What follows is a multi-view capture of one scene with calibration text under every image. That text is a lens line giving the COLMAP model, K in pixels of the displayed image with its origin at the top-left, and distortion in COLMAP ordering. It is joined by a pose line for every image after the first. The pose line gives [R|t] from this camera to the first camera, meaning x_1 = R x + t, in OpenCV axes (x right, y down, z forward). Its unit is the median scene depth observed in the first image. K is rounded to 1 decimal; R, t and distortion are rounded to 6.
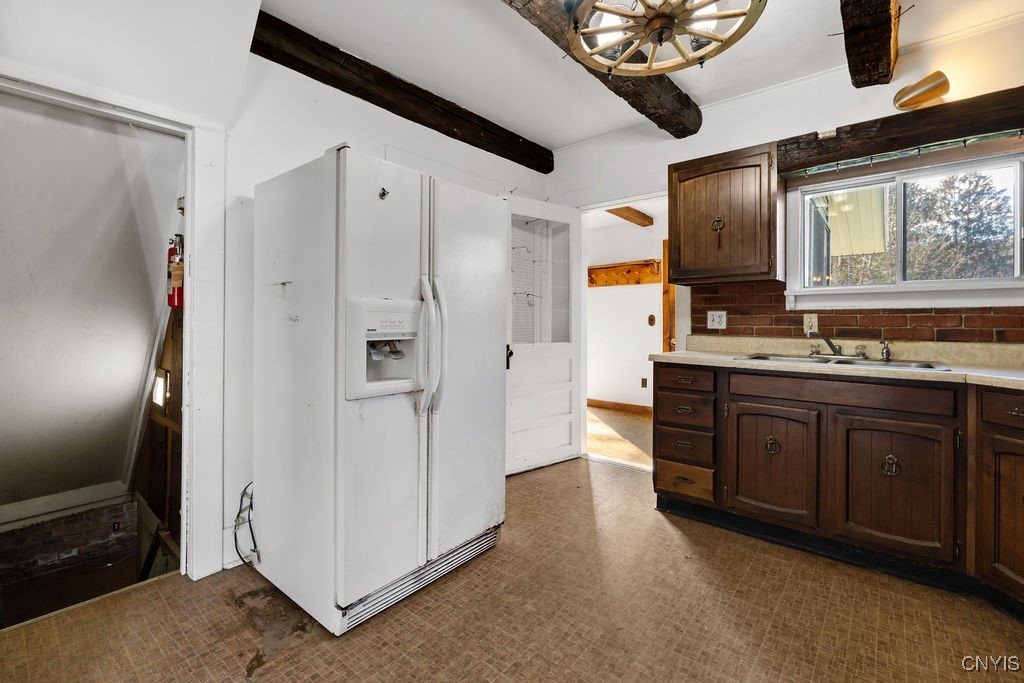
lens RADIAL K [[446.9, 0, 507.1], [0, 446.9, 324.2], [0, 0, 1]] dist [-0.006910, 0.002953]
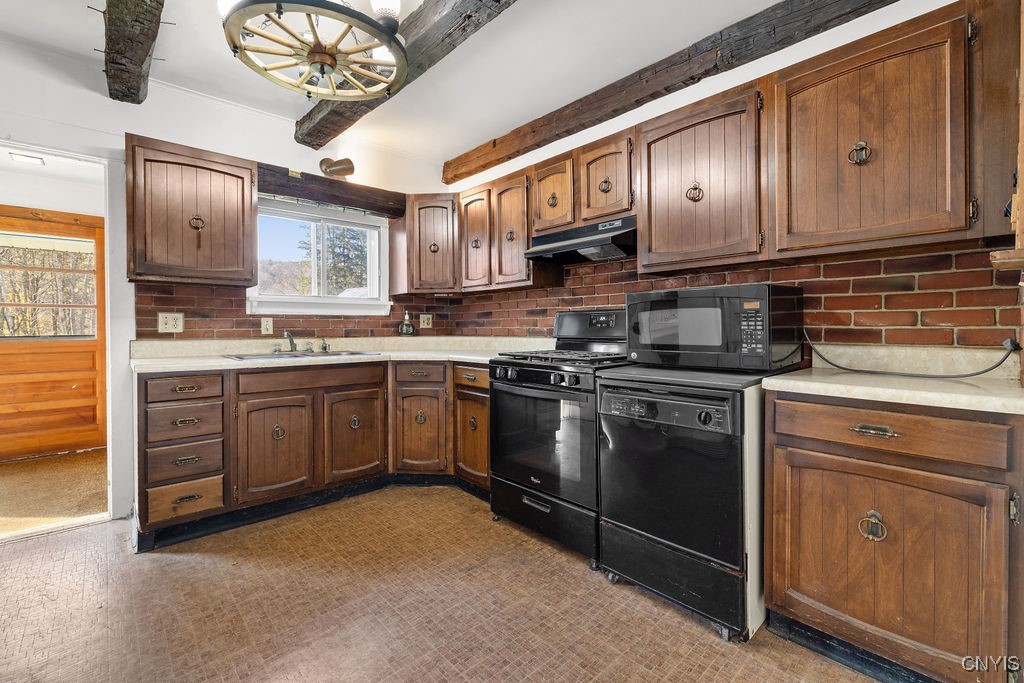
lens RADIAL K [[446.9, 0, 515.1], [0, 446.9, 329.6], [0, 0, 1]] dist [-0.006910, 0.002953]
pose [[0.113321, -0.012840, 0.993475, -0.452229], [0.006526, 0.999905, 0.012178, -0.002533], [-0.993537, 0.005103, 0.113394, 0.247477]]
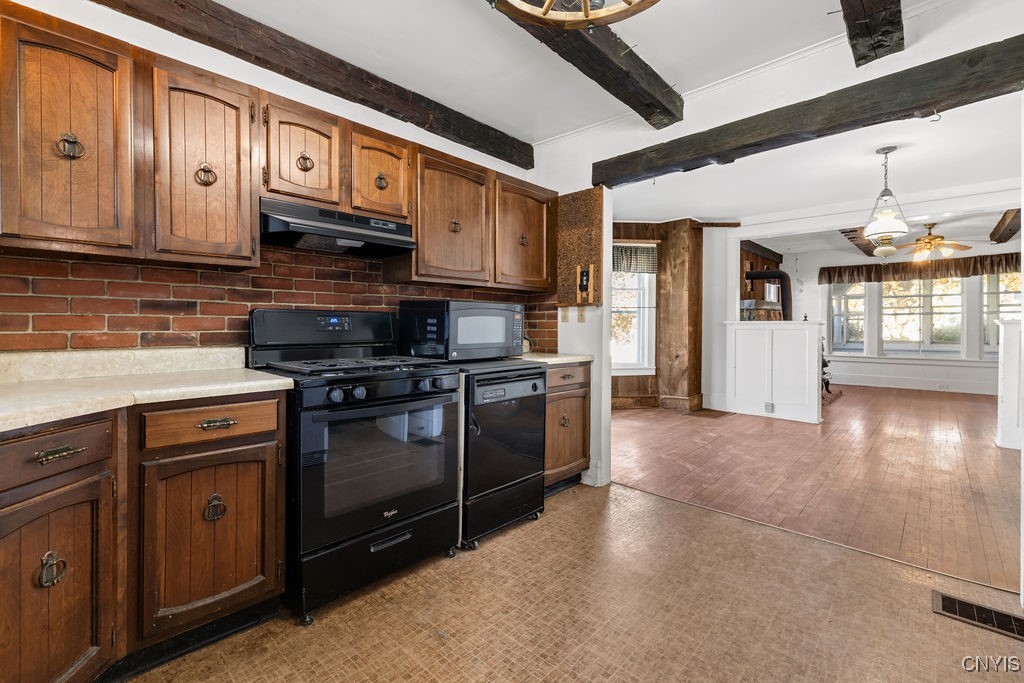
lens RADIAL K [[446.9, 0, 508.9], [0, 446.9, 331.1], [0, 0, 1]] dist [-0.006910, 0.002953]
pose [[-0.998879, -0.004537, 0.047124, 0.269888], [-0.004172, 0.999960, 0.007854, -0.001375], [-0.047158, 0.007649, -0.998858, 1.124538]]
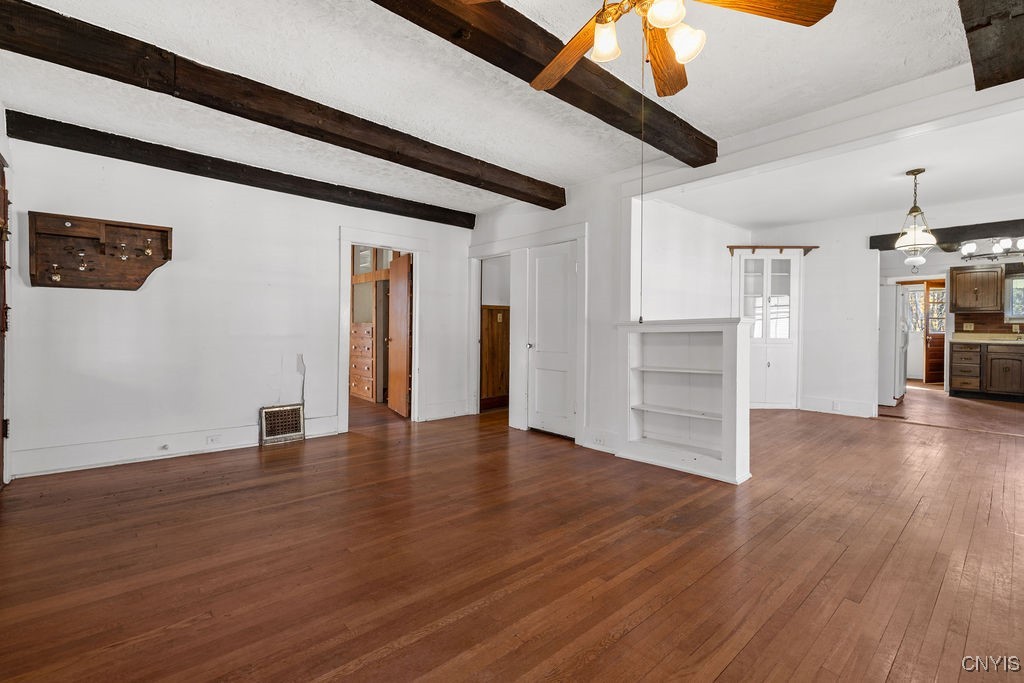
lens RADIAL K [[446.9, 0, 507.4], [0, 446.9, 330.8], [0, 0, 1]] dist [-0.006910, 0.002953]
pose [[0.991031, -0.000197, -0.133632, -2.245612], [0.001589, 0.999946, 0.010314, -0.020921], [0.133622, -0.010434, 0.990977, -2.325919]]
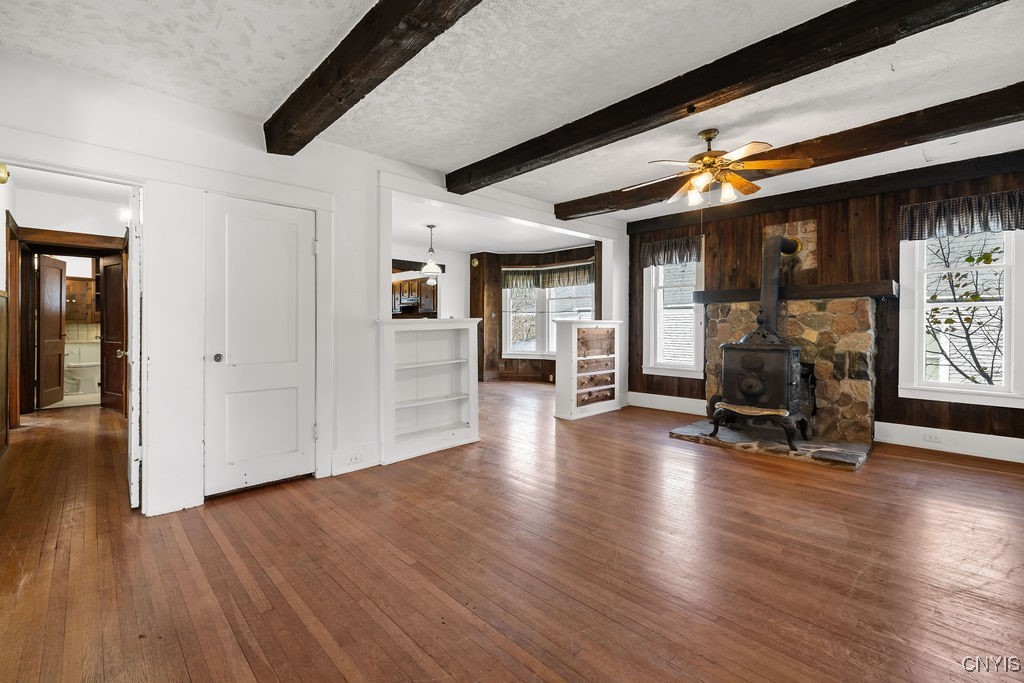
lens RADIAL K [[446.9, 0, 515.4], [0, 446.9, 326.7], [0, 0, 1]] dist [-0.006910, 0.002953]
pose [[0.087826, -0.011475, 0.996070, -3.578463], [-0.006568, 0.999905, 0.012098, -0.035067], [-0.996114, -0.007605, 0.087742, -1.186997]]
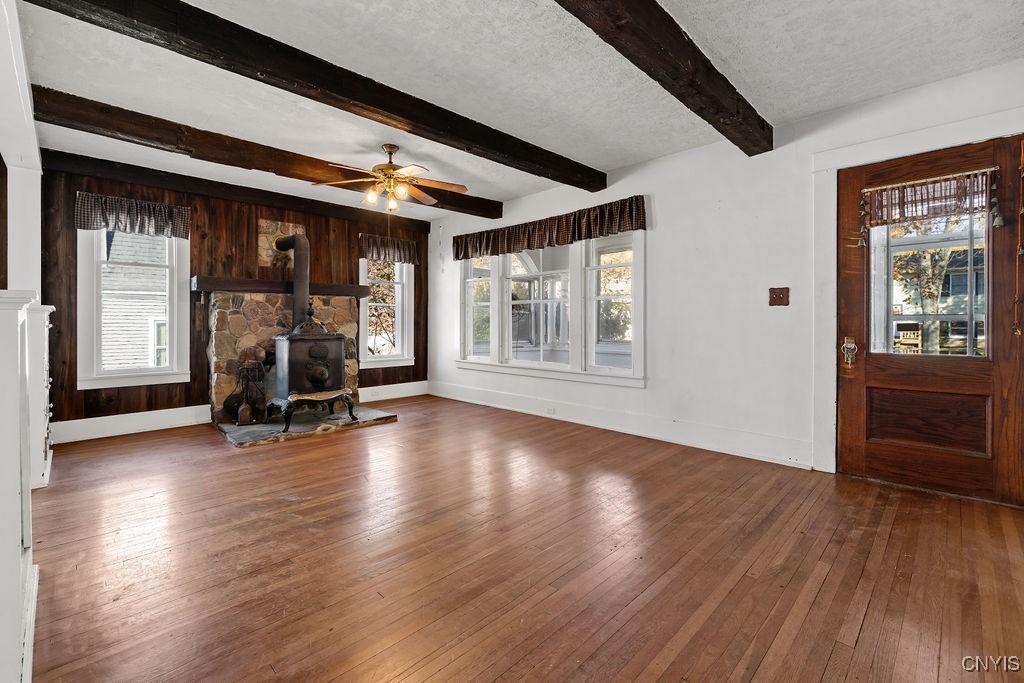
lens RADIAL K [[446.9, 0, 508.7], [0, 446.9, 323.4], [0, 0, 1]] dist [-0.006910, 0.002953]
pose [[-0.997130, -0.009472, 0.075110, -2.673762], [-0.009525, 0.999955, -0.000346, -0.005178], [-0.075103, -0.001060, -0.997175, -0.112445]]
